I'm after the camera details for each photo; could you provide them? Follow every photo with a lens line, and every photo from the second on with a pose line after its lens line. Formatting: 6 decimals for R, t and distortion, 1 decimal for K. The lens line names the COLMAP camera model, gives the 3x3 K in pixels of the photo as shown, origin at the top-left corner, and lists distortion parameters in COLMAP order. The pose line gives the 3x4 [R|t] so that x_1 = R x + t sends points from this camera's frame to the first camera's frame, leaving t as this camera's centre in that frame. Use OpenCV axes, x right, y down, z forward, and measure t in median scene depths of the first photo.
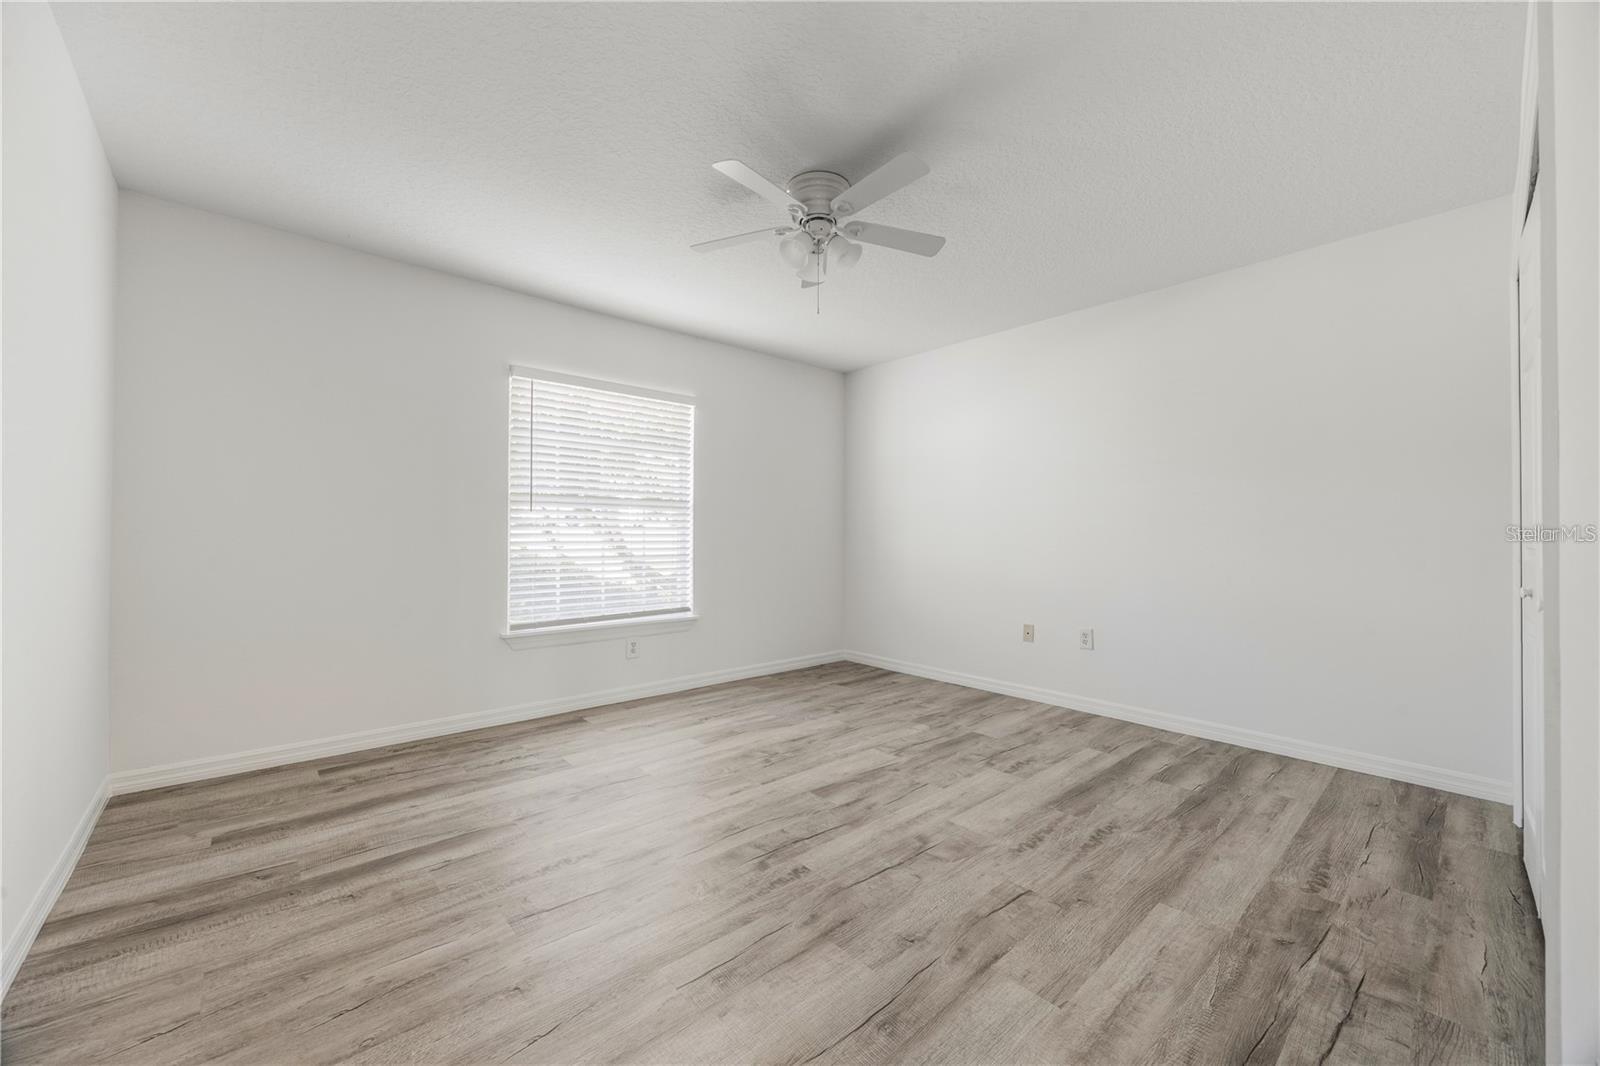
lens RADIAL K [[613.7, 0, 800.0], [0, 613.7, 533.0], [0, 0, 1]] dist [-0.002594, -0.000257]
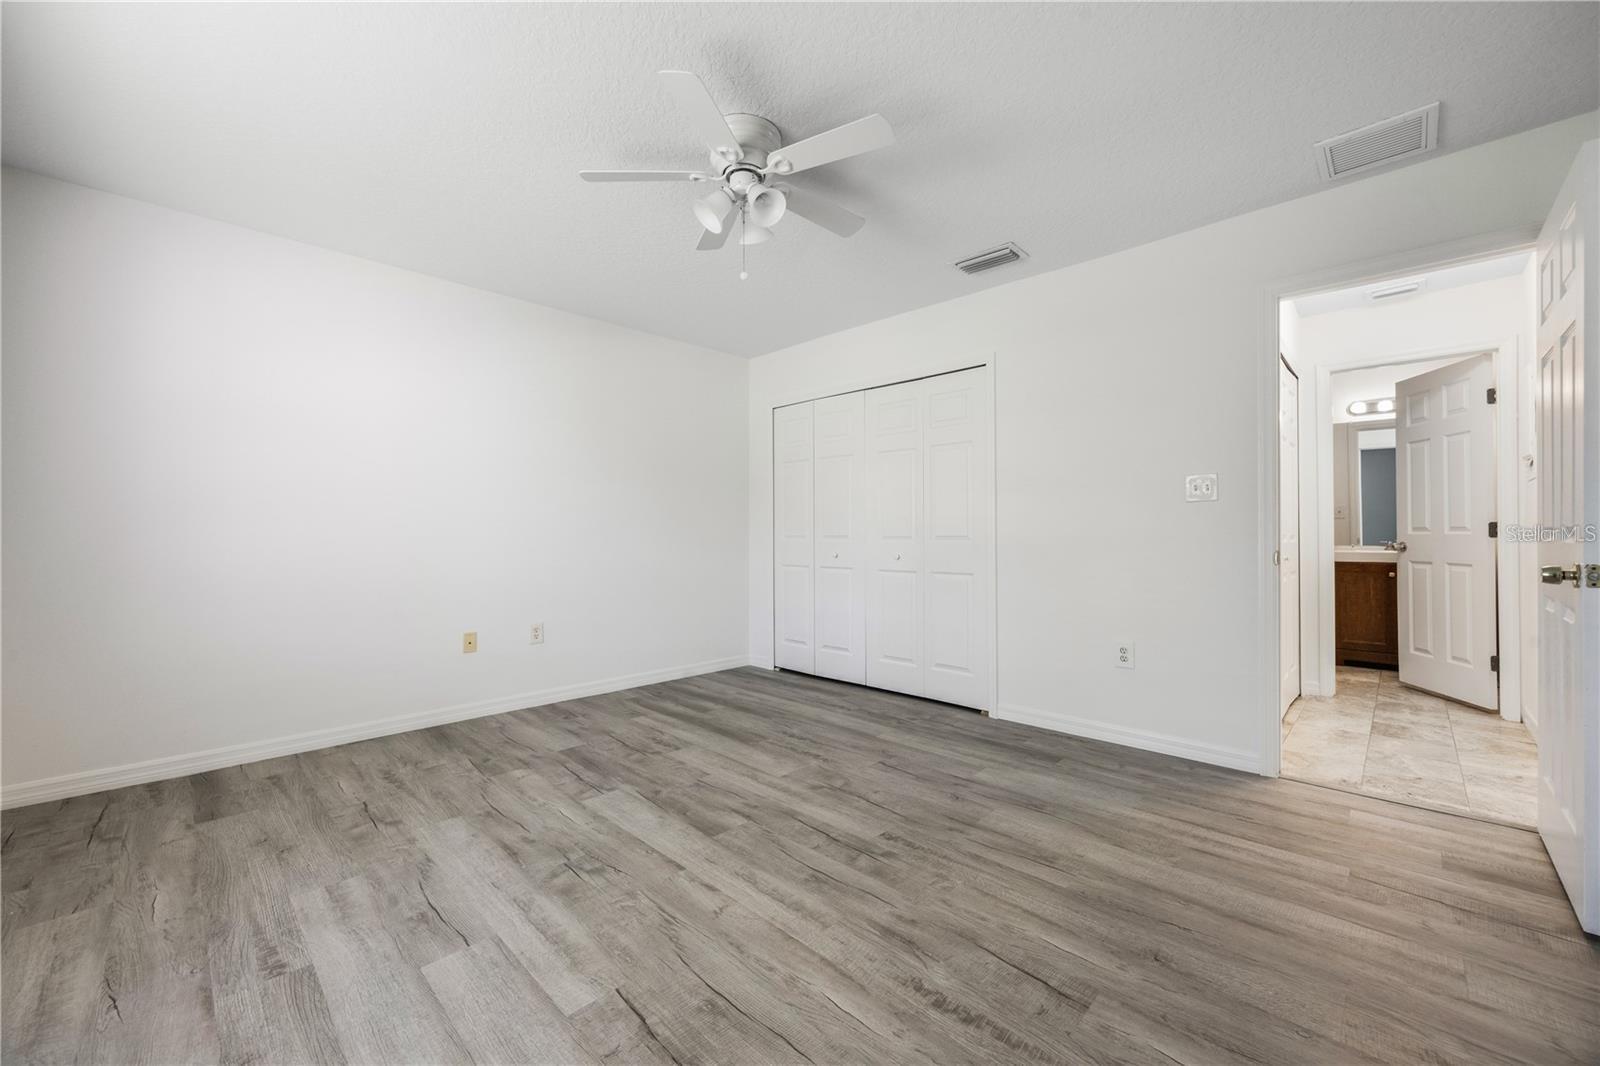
lens RADIAL K [[613.7, 0, 800.0], [0, 613.7, 533.0], [0, 0, 1]] dist [-0.002594, -0.000257]
pose [[-0.064801, -0.002348, 0.997895, -0.761962], [-0.004809, 0.999986, 0.002040, 0.007844], [-0.997887, -0.004667, -0.064812, 0.872651]]
